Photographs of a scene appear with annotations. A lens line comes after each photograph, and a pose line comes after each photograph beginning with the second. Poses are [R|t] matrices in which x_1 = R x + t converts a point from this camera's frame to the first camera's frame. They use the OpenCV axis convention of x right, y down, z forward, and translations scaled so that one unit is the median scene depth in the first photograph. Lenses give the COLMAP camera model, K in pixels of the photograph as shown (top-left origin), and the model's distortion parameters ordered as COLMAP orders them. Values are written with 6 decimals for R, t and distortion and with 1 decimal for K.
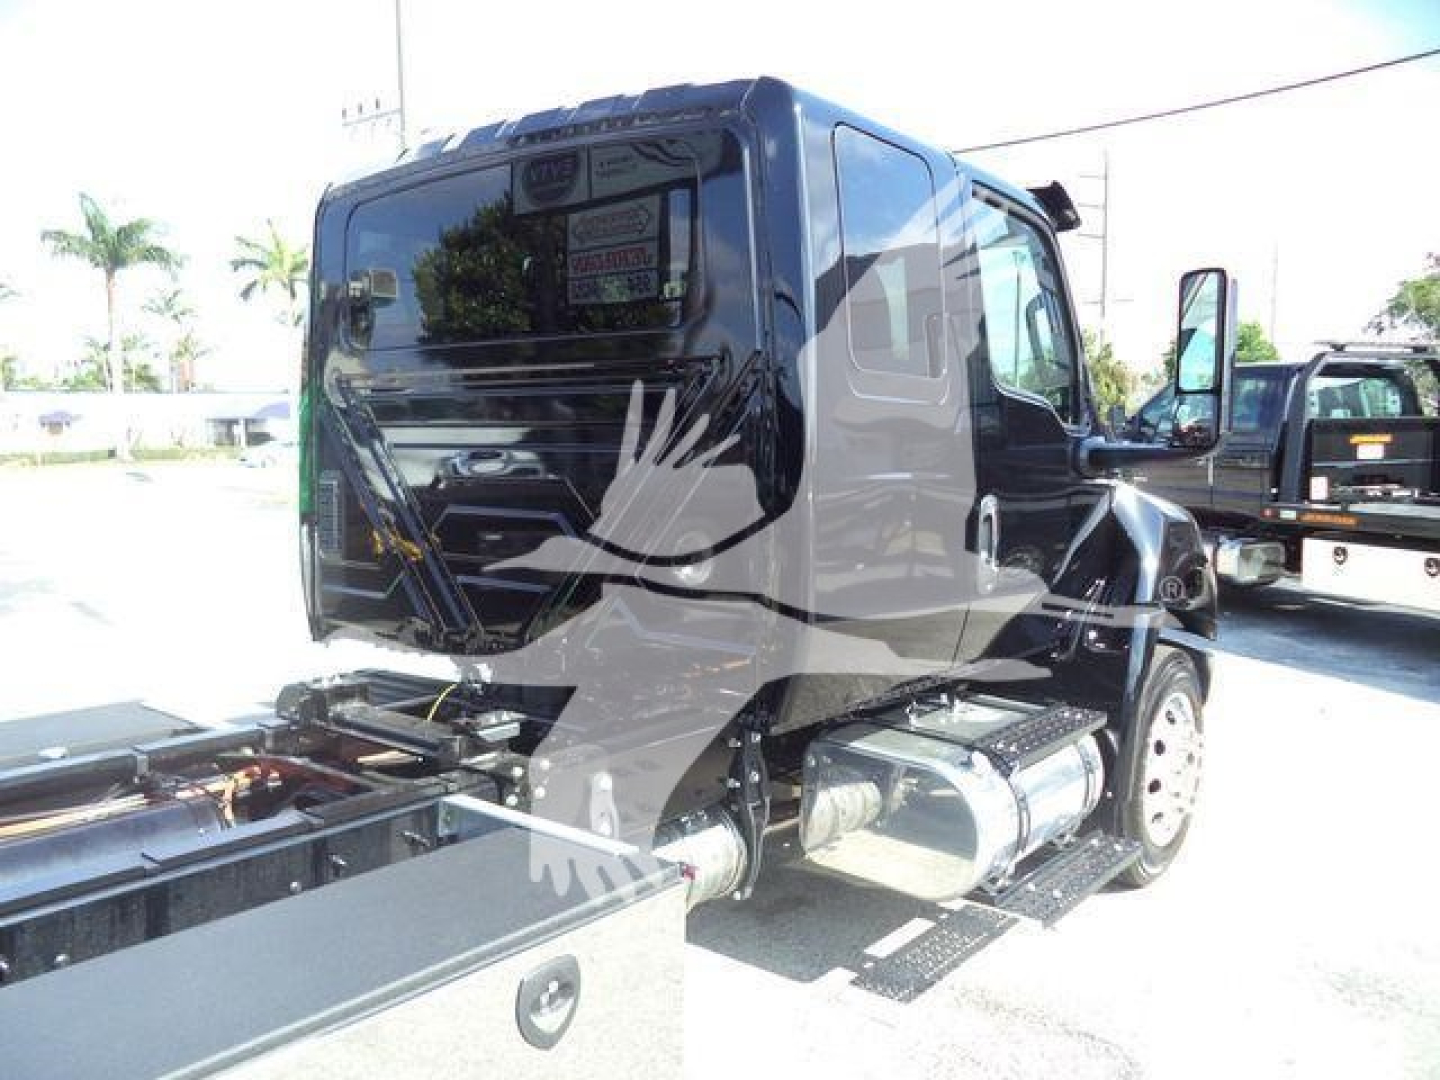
lens RADIAL K [[1174.1, 0, 723.0], [0, 1174.1, 536.6], [0, 0, 1]] dist [-0.033009, 0.002144]
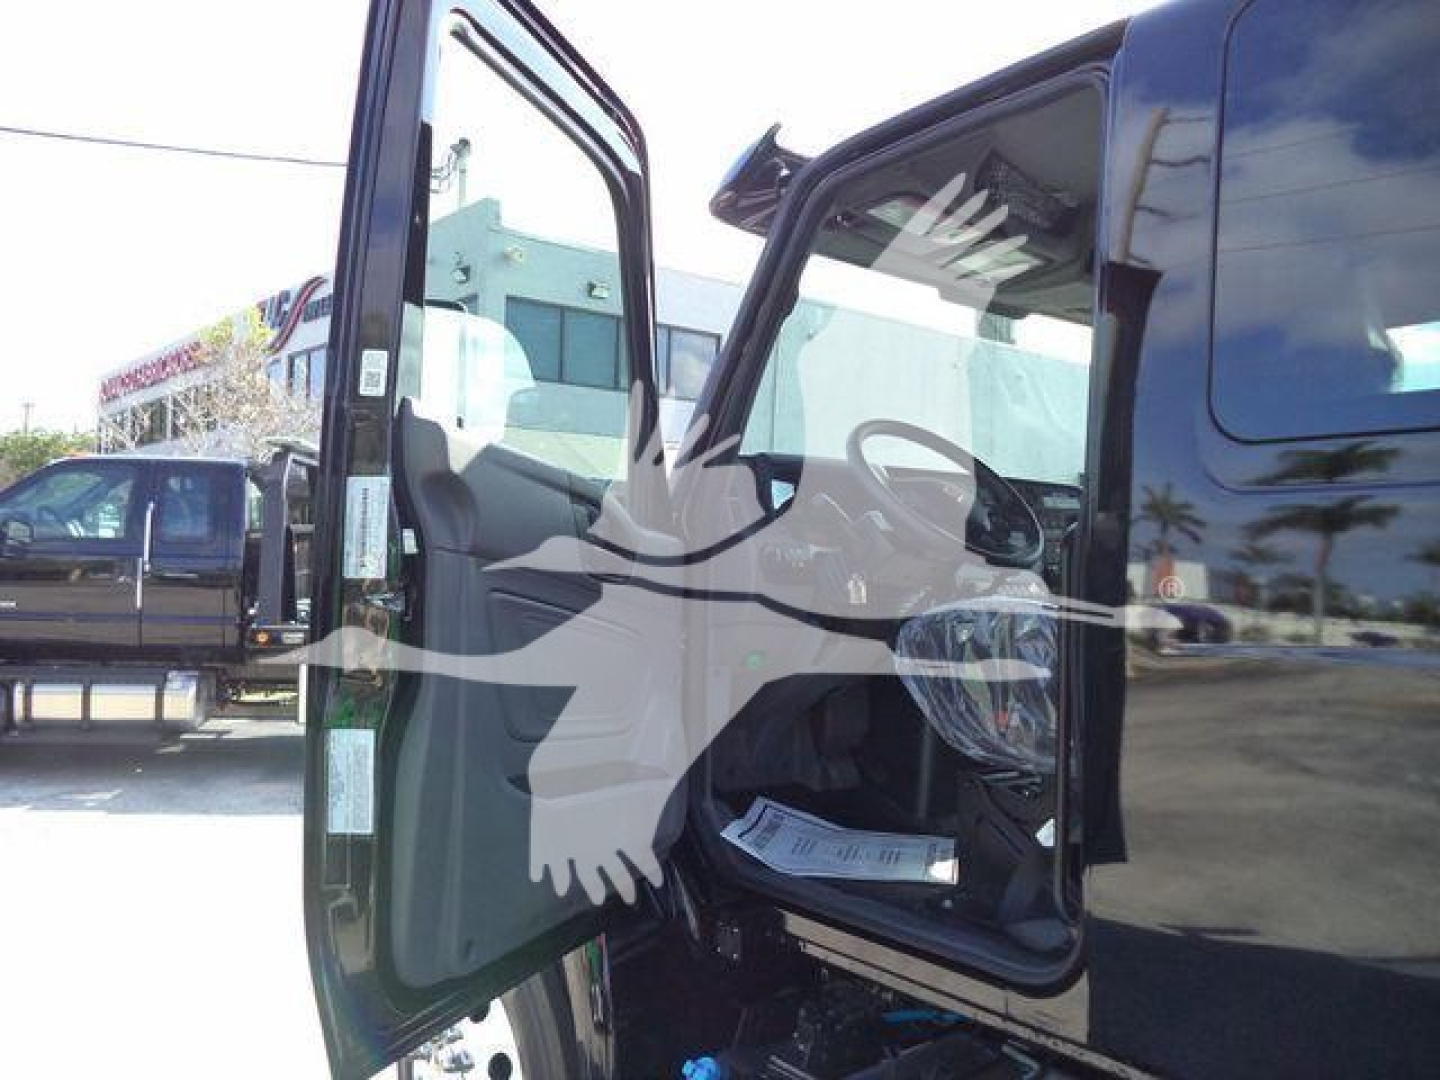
lens RADIAL K [[1175.0, 0, 720.0], [0, 1175.0, 540.0], [0, 0, 1]] dist [-0.030278, 0.010666]
pose [[0.234894, 0.012754, 0.971937, -0.246270], [0.065505, 0.997433, -0.028919, -0.037705], [-0.969811, 0.070460, 0.233456, 0.384121]]
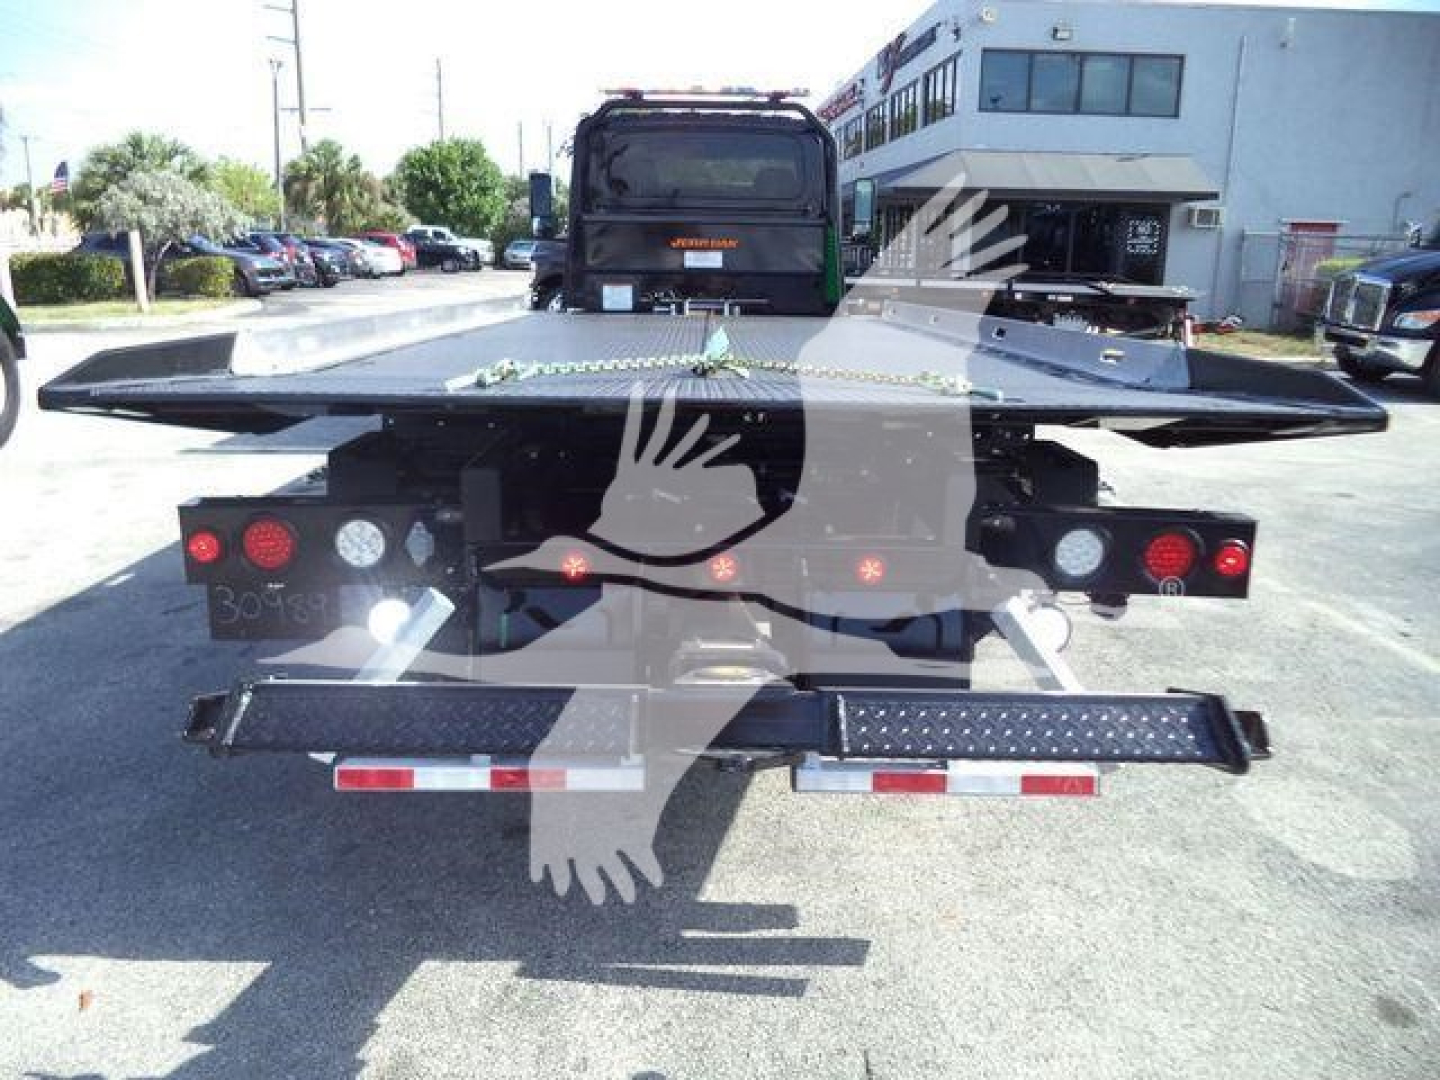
lens RADIAL K [[1174.1, 0, 723.0], [0, 1174.1, 536.6], [0, 0, 1]] dist [-0.033009, 0.002144]
pose [[0.768447, -0.150810, 0.621889, -0.562064], [0.049977, 0.983008, 0.176627, 0.035413], [-0.637959, -0.104648, 0.762926, -0.336837]]
